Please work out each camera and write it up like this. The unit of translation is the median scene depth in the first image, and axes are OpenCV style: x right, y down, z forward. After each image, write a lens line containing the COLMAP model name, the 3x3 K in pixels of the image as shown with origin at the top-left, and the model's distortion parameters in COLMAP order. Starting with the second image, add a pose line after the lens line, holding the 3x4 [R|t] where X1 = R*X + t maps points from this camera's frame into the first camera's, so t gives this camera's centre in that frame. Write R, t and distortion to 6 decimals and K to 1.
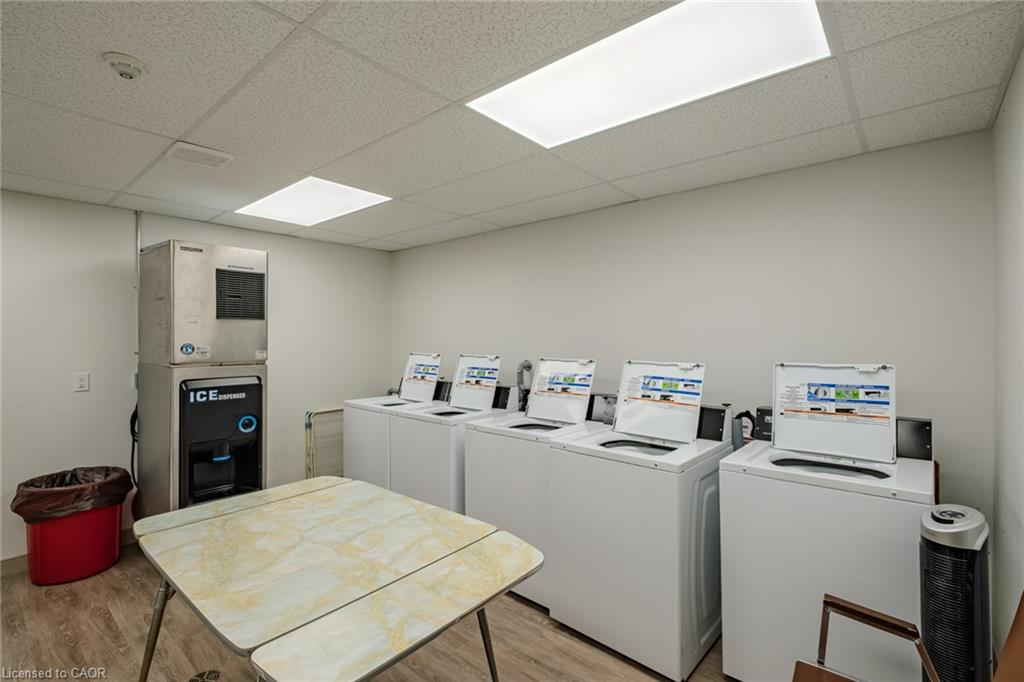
lens RADIAL K [[470.3, 0, 514.2], [0, 470.3, 336.3], [0, 0, 1]] dist [0.000517, -0.000134]
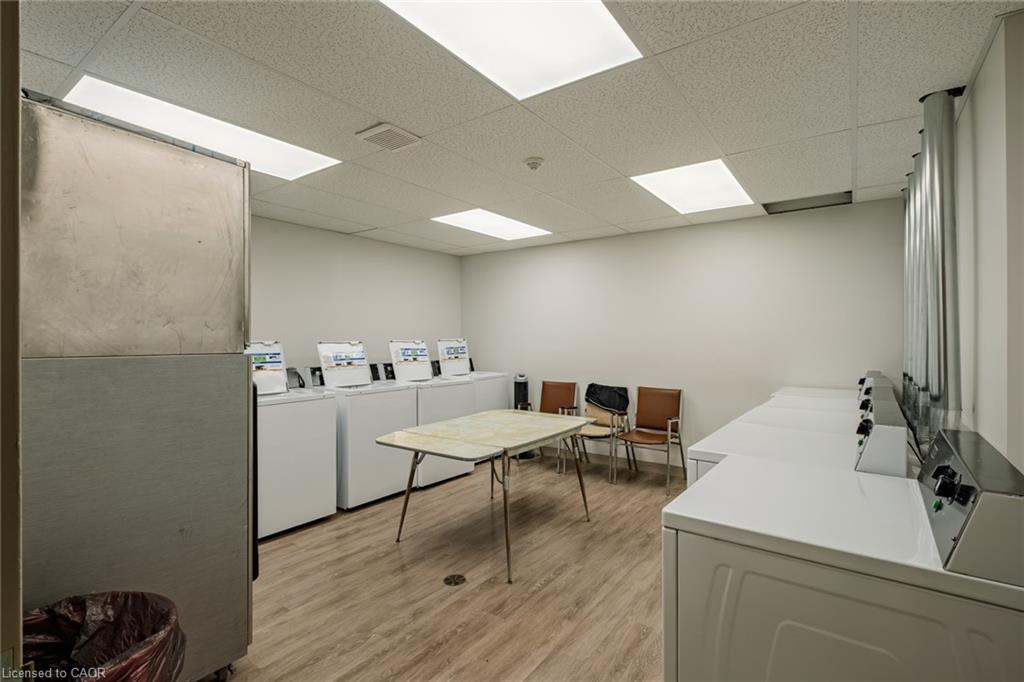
lens RADIAL K [[470.3, 0, 514.2], [0, 470.3, 336.3], [0, 0, 1]] dist [0.000517, -0.000134]
pose [[-0.078843, 0.004509, 0.996877, -1.790334], [-0.003059, 0.999984, -0.004765, 0.053313], [-0.996882, -0.003426, -0.078828, 0.852026]]
